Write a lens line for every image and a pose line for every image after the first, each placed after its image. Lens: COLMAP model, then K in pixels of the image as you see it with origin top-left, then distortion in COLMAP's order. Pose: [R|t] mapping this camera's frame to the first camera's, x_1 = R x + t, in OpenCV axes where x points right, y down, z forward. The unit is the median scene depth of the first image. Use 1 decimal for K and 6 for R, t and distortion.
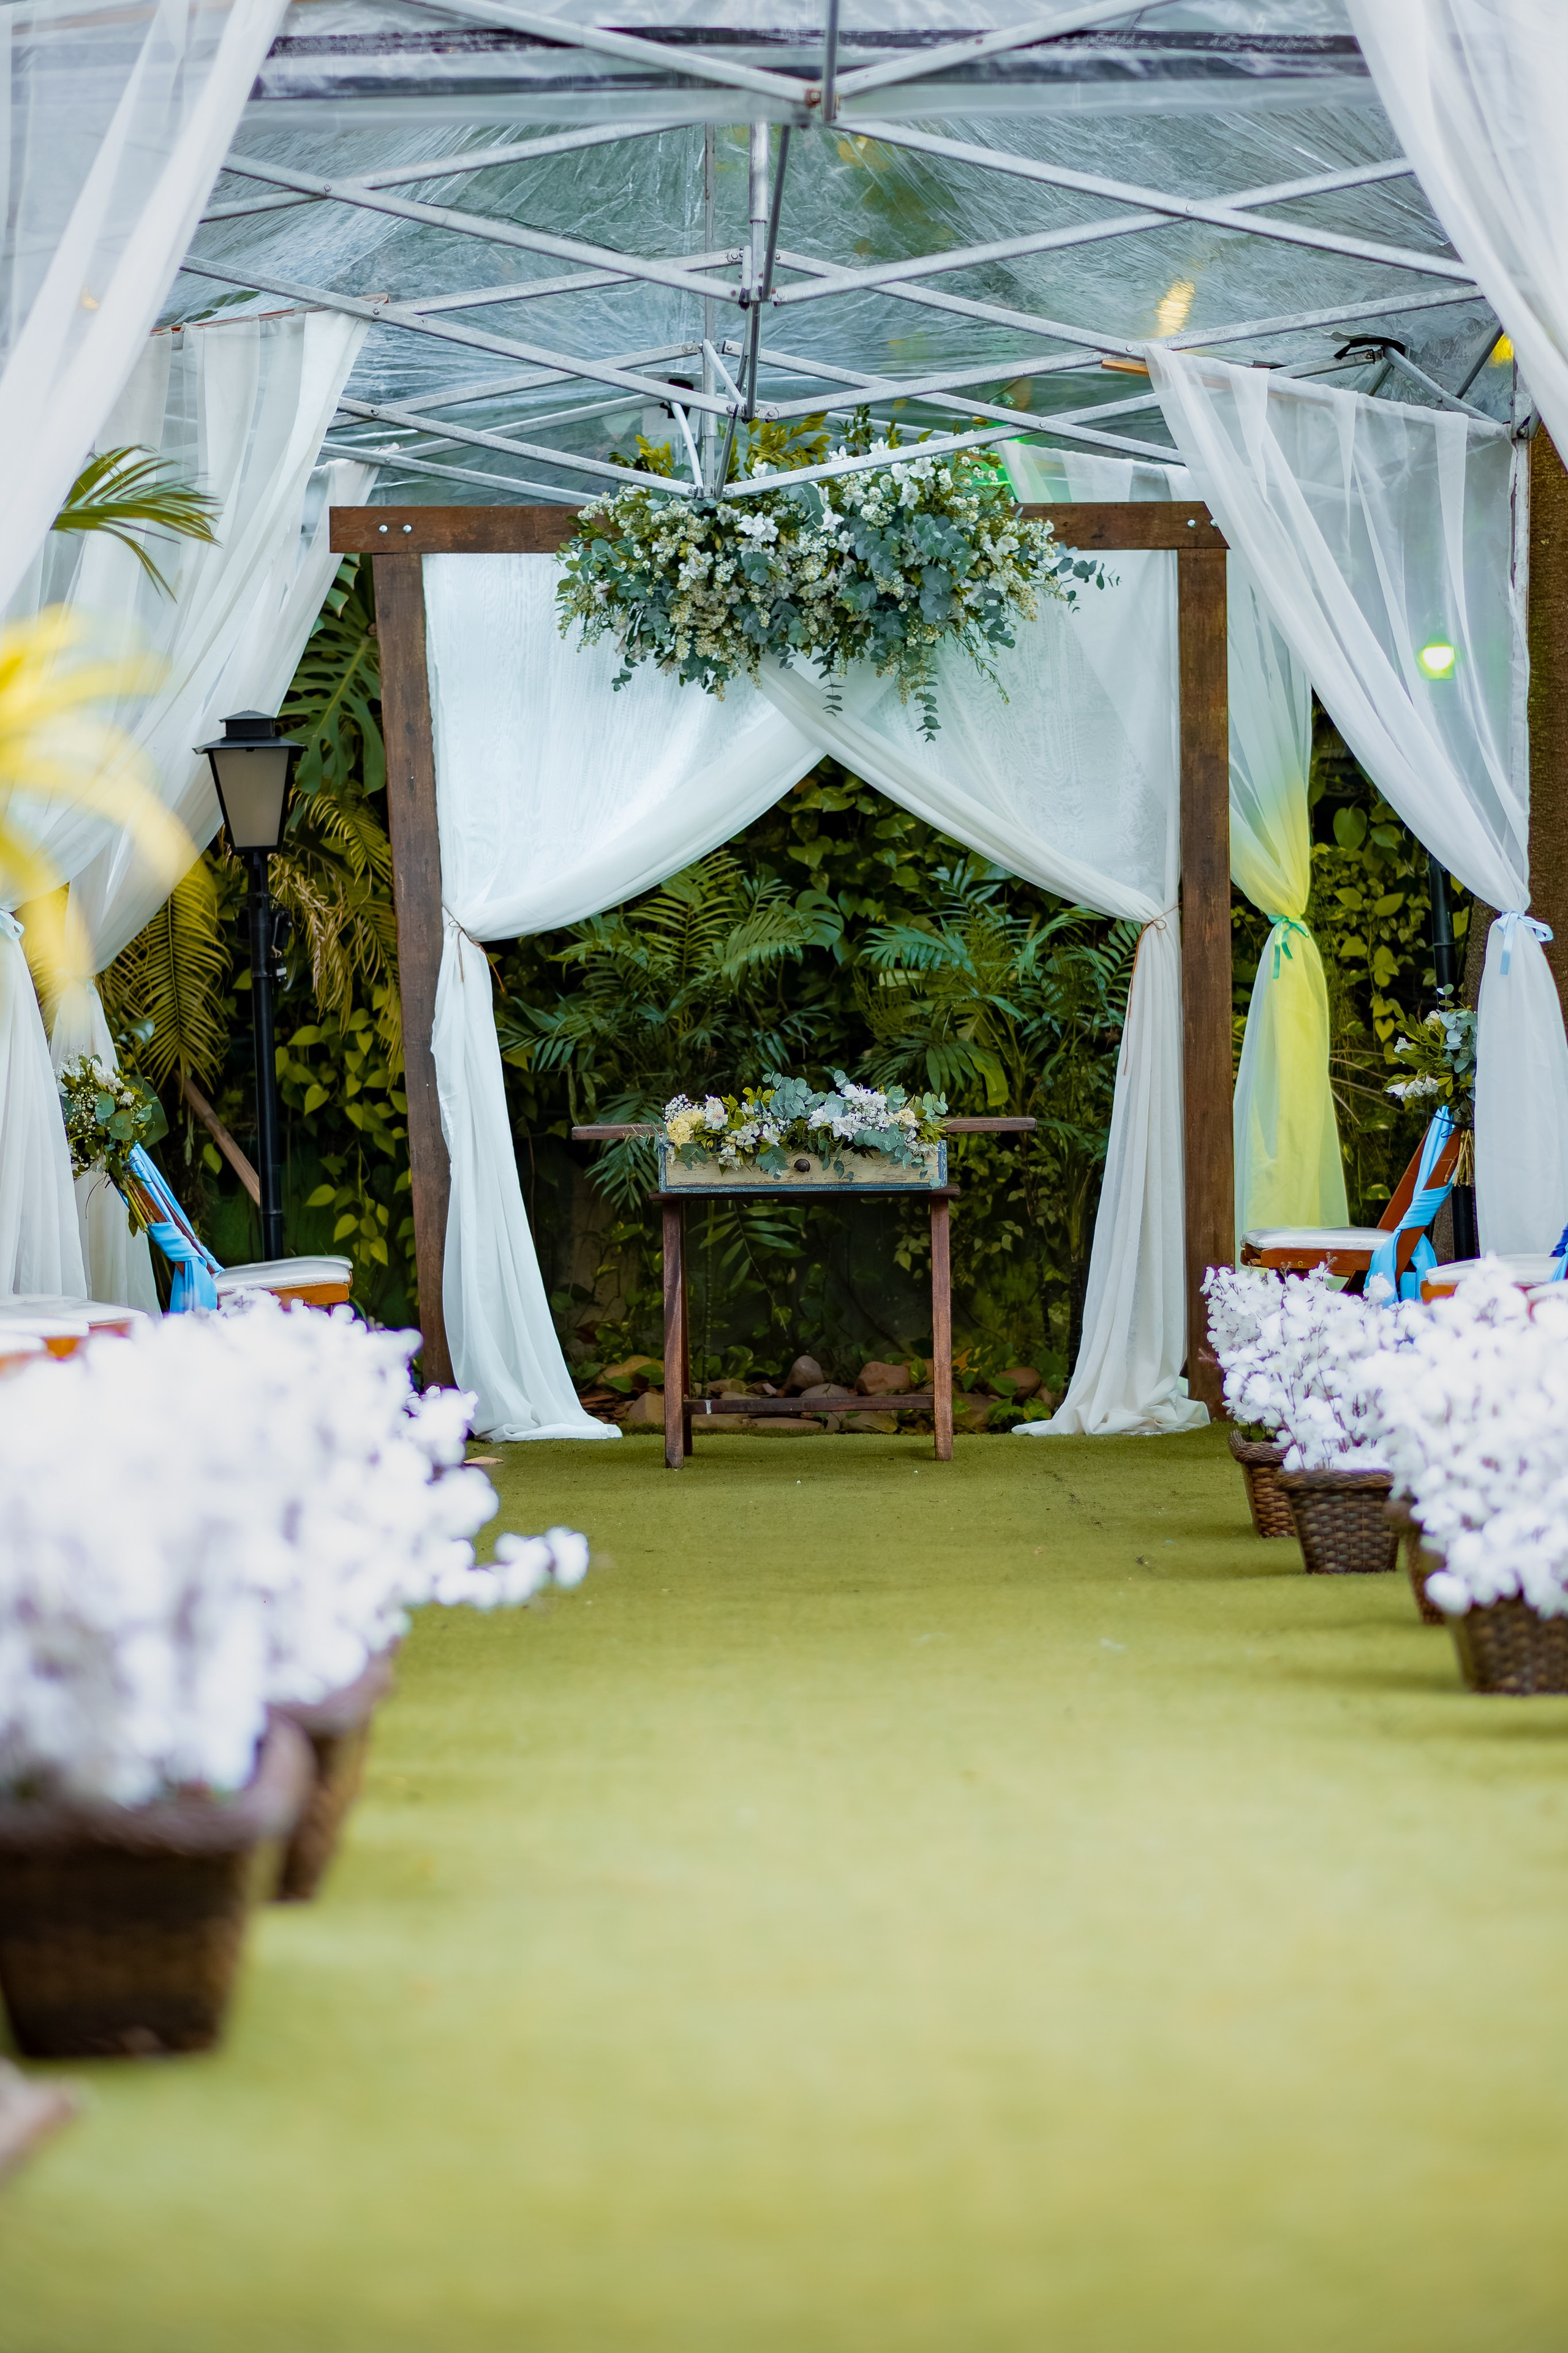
lens RADIAL K [[5711.4, 0, 842.6], [0, 5711.4, 1222.2], [0, 0, 1]] dist [0.313152, 0.036720]
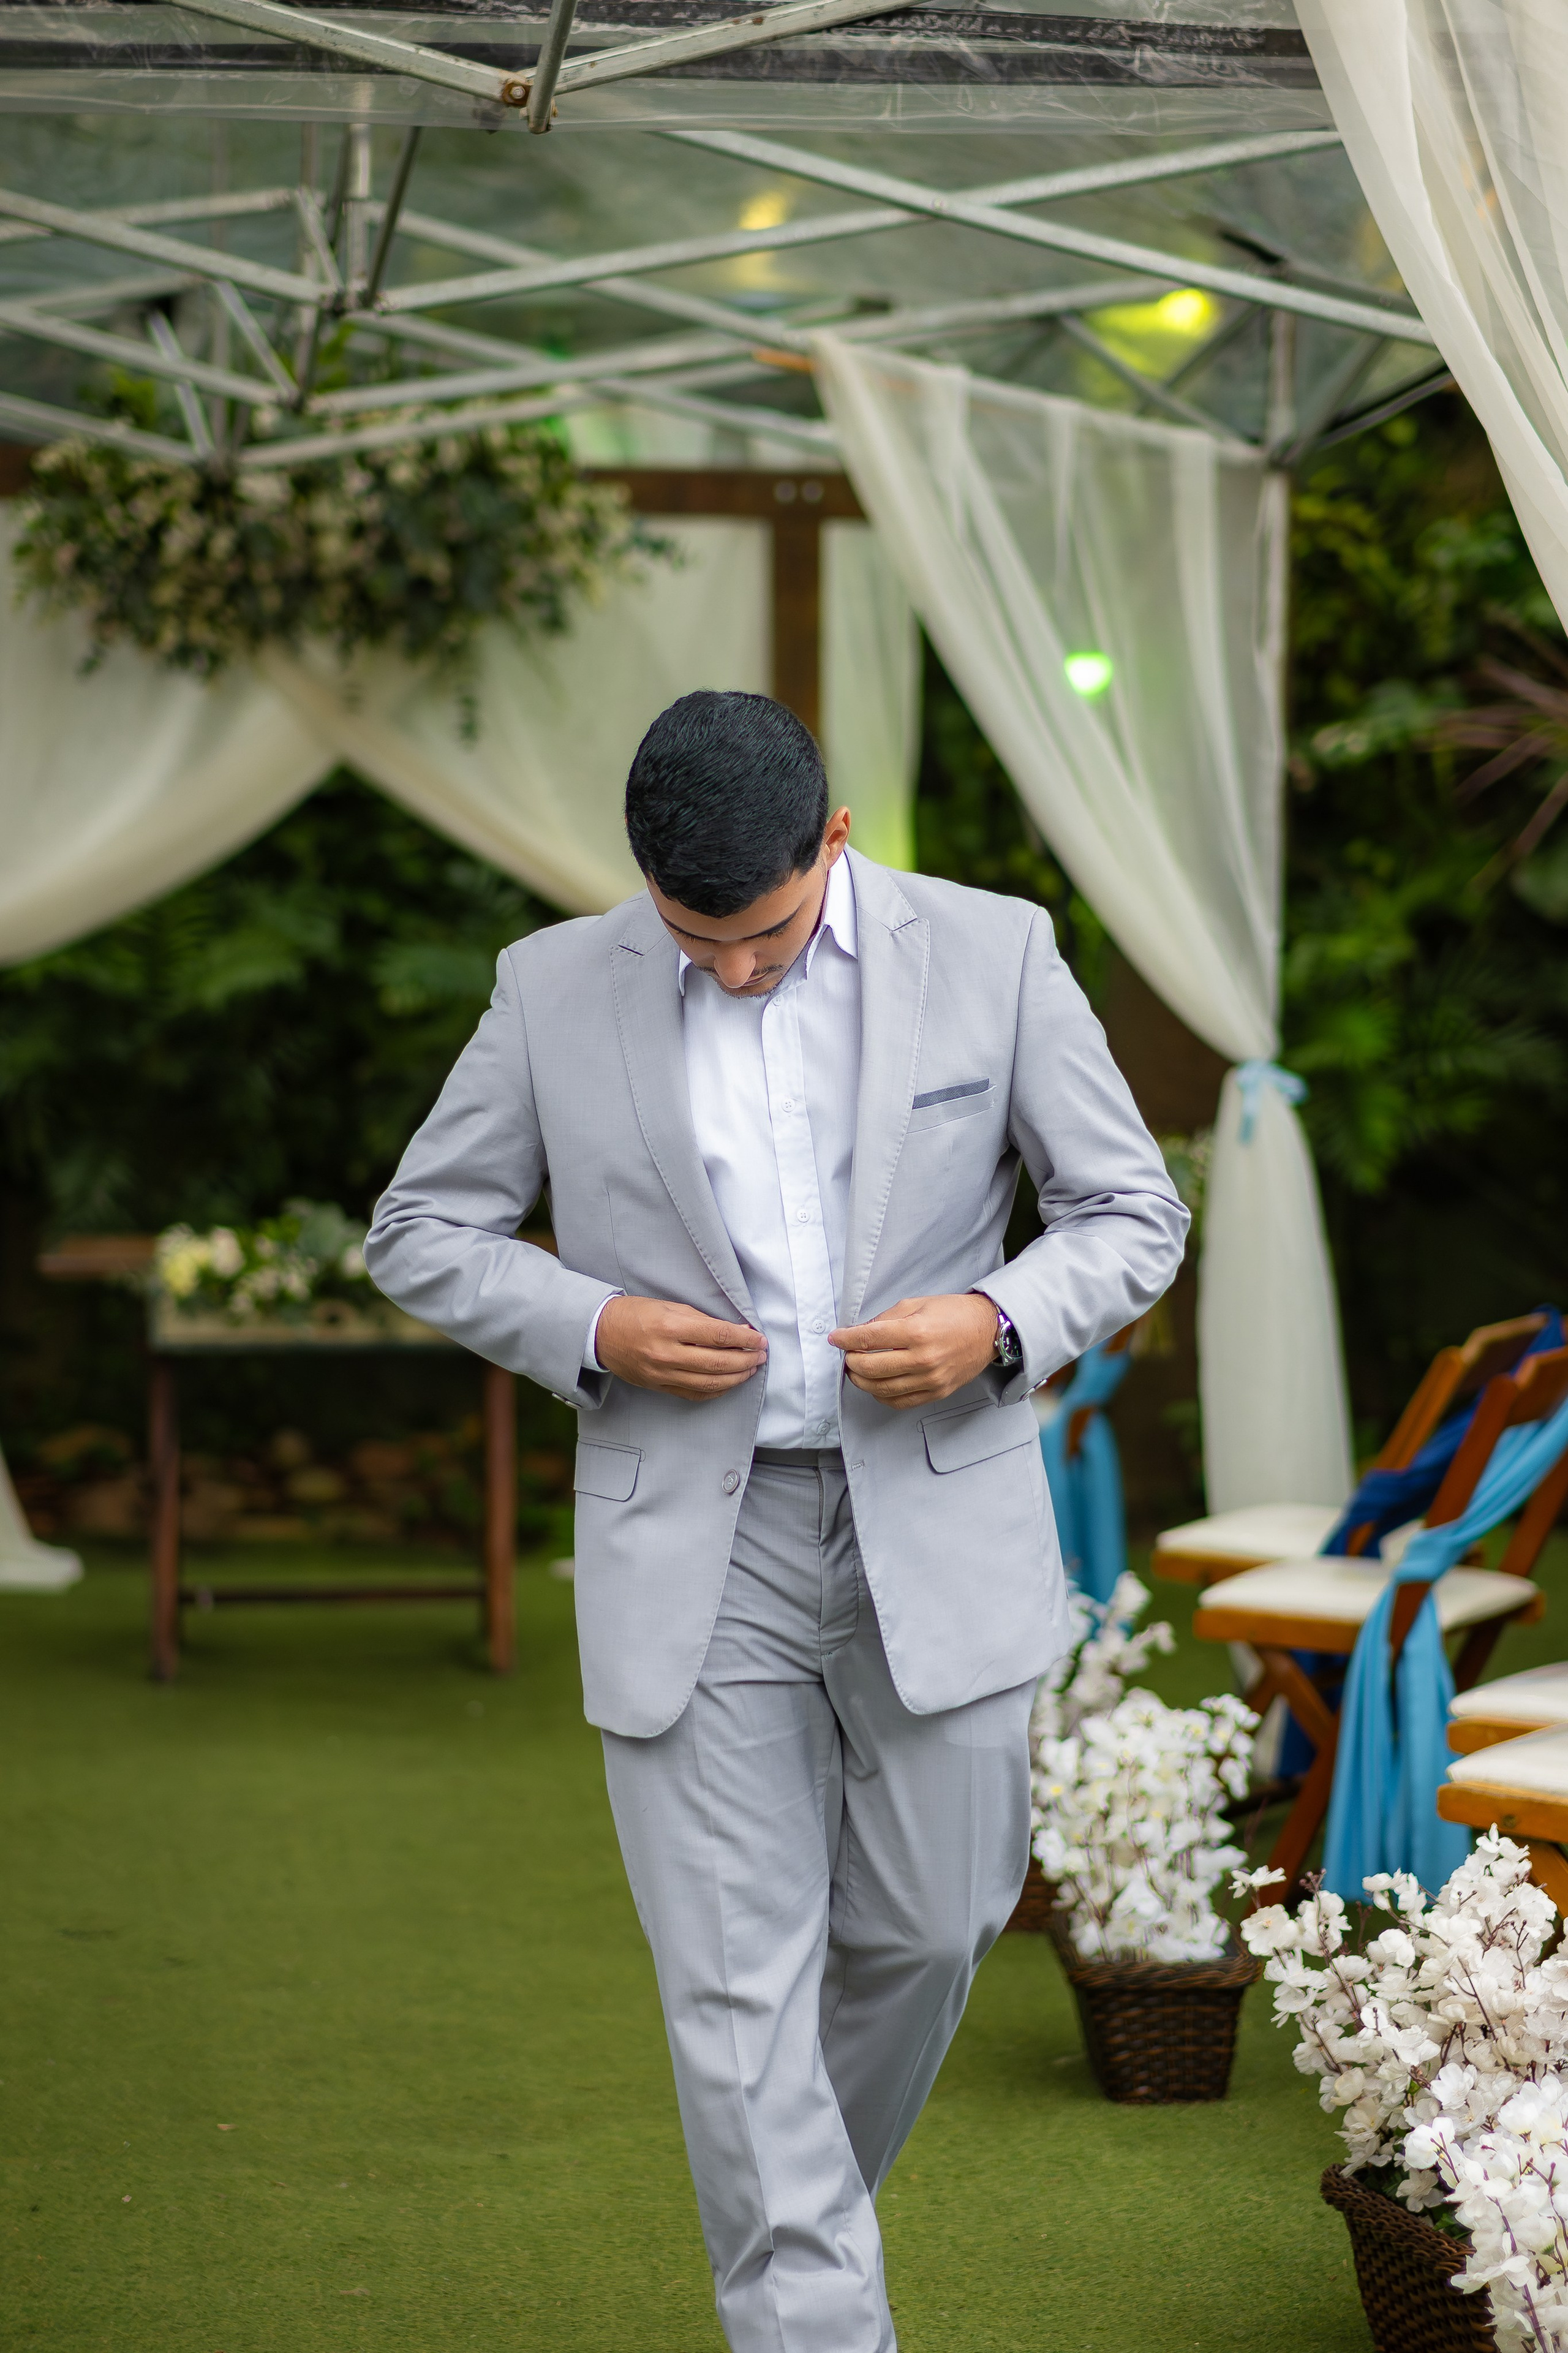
lens RADIAL K [[5711.4, 0, 842.6], [0, 5711.4, 1222.2], [0, 0, 1]] dist [0.313152, 0.036720]
pose [[0.993920, 0.011881, 0.109464, -0.034348], [-0.015935, 0.999216, 0.036234, -0.076541], [-0.108948, -0.037758, 0.993330, 0.277416]]
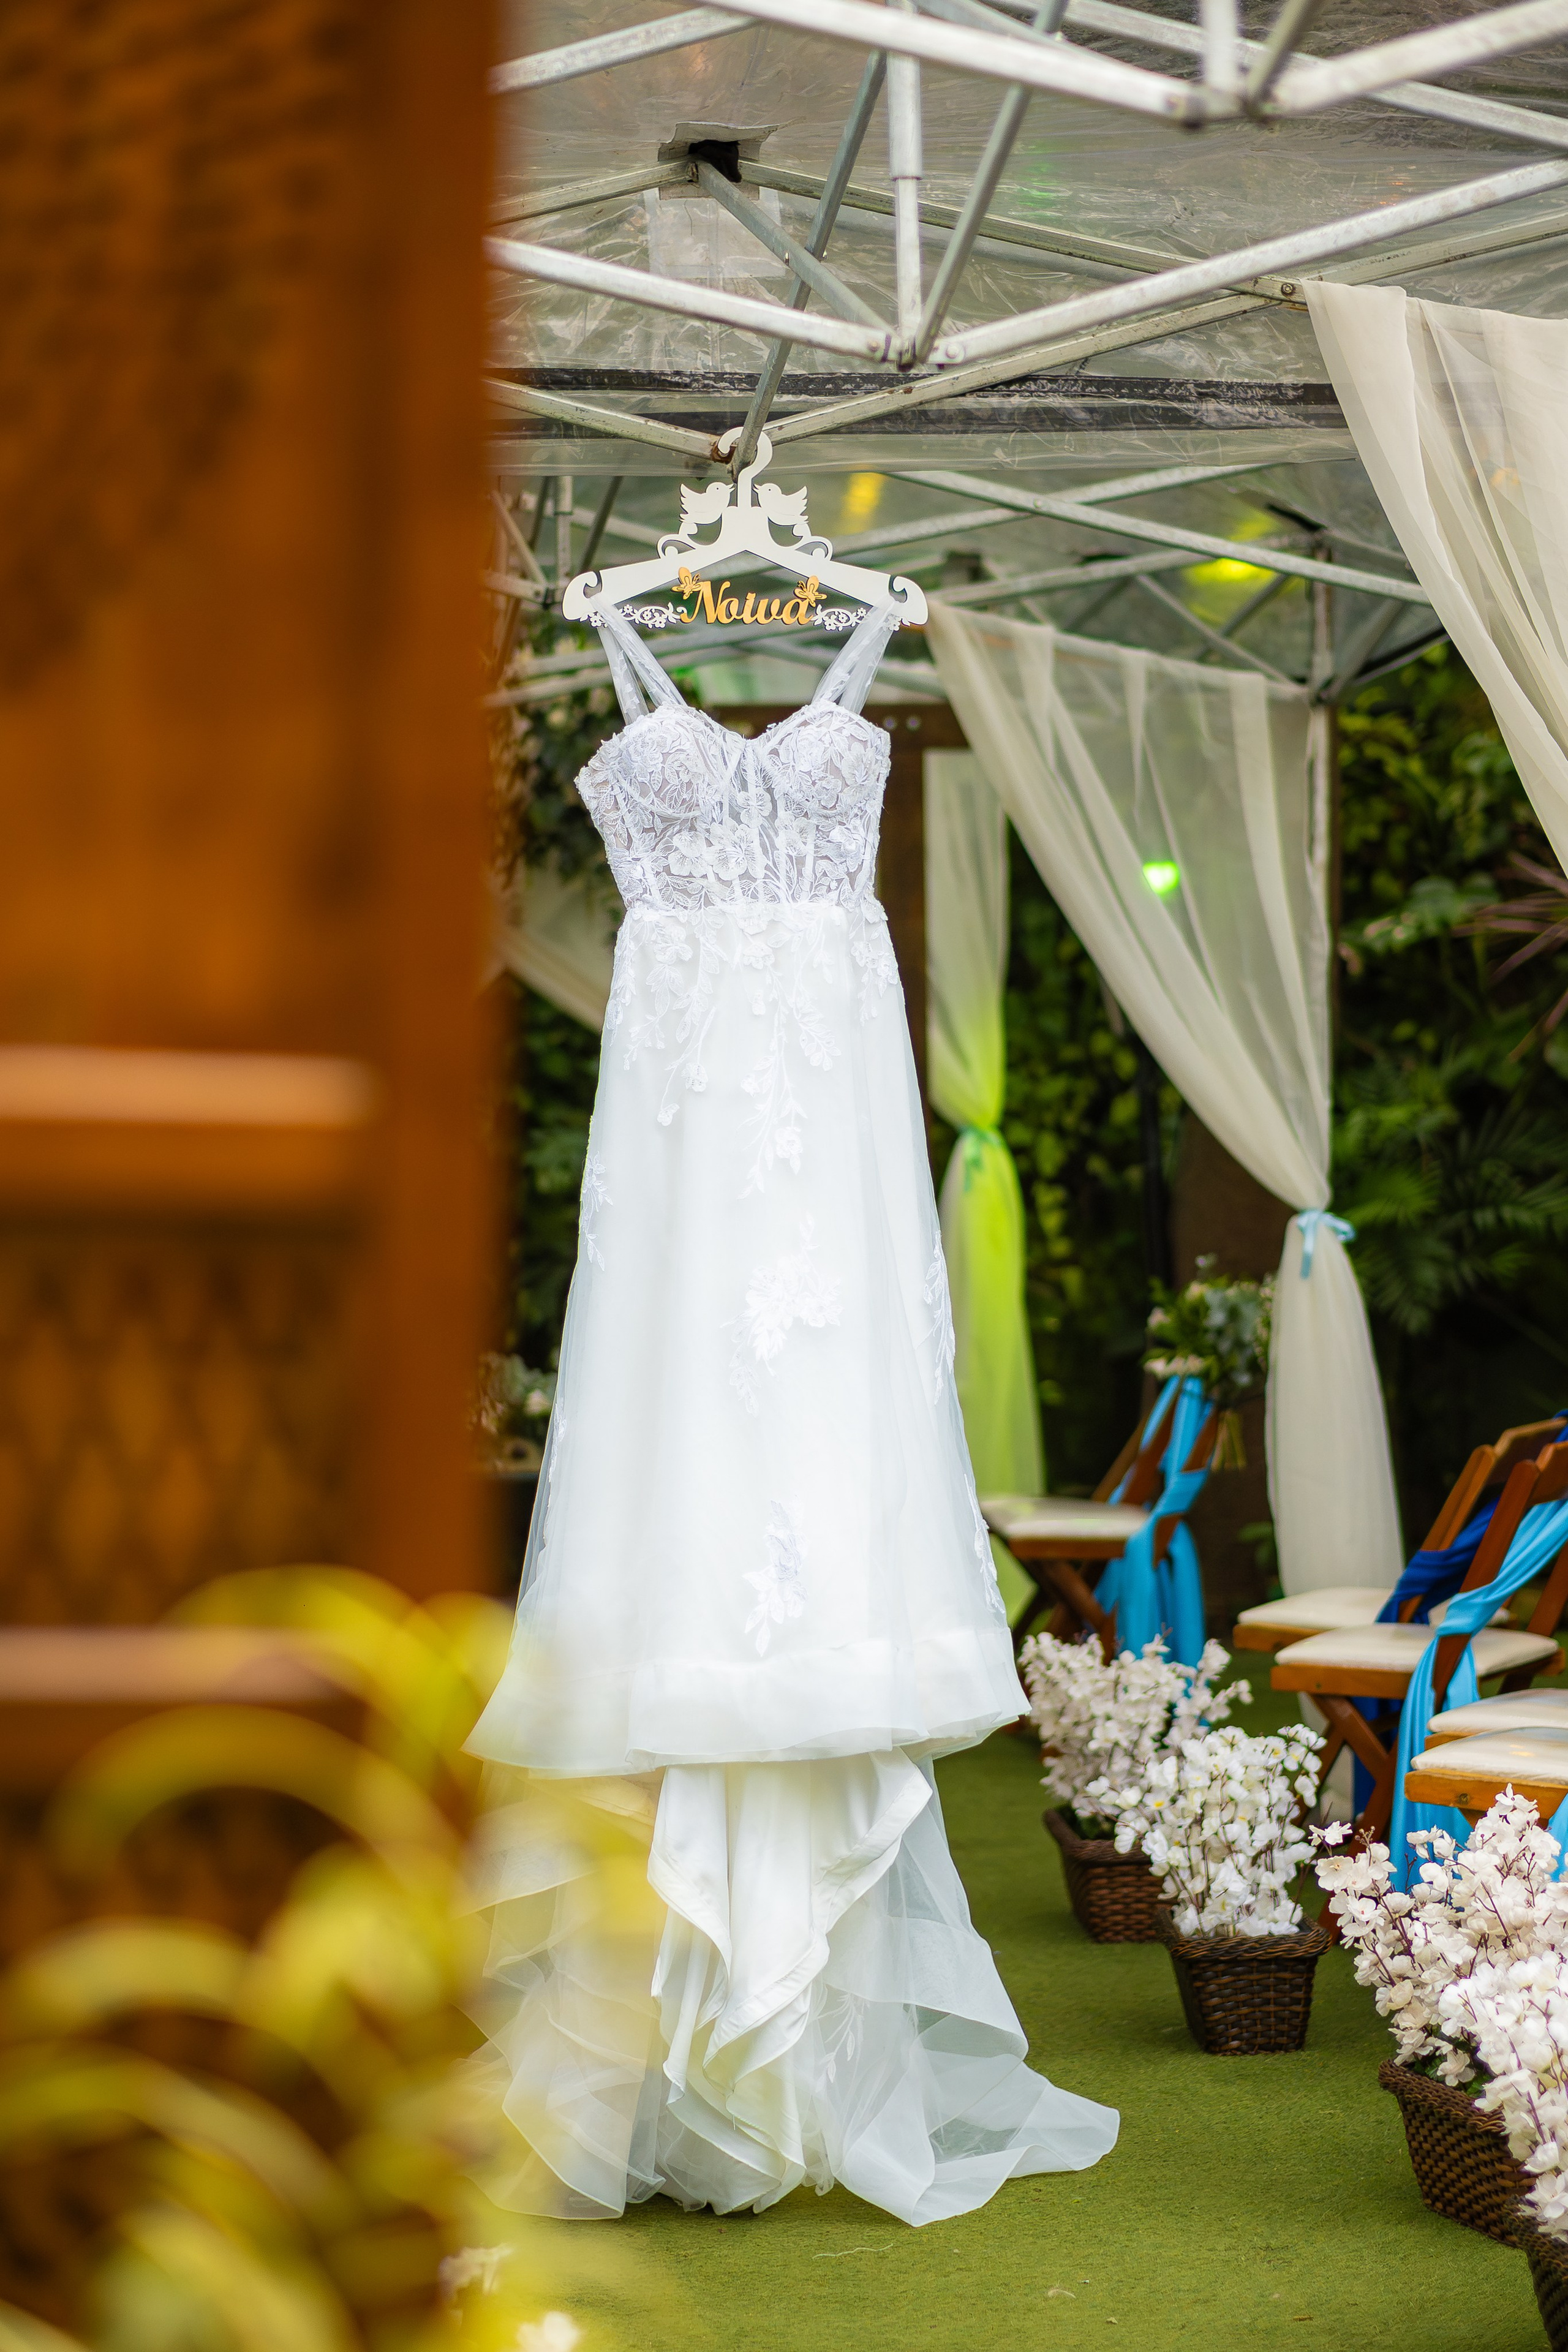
lens RADIAL K [[5589.0, 0, 781.4], [0, 5589.0, 1268.5], [0, 0, 1]] dist [0.270026, -0.191971]
pose [[0.996310, -0.001516, 0.085813, -0.059743], [0.000488, 0.999928, 0.011998, -0.070986], [-0.085825, -0.011912, 0.996239, 0.134359]]
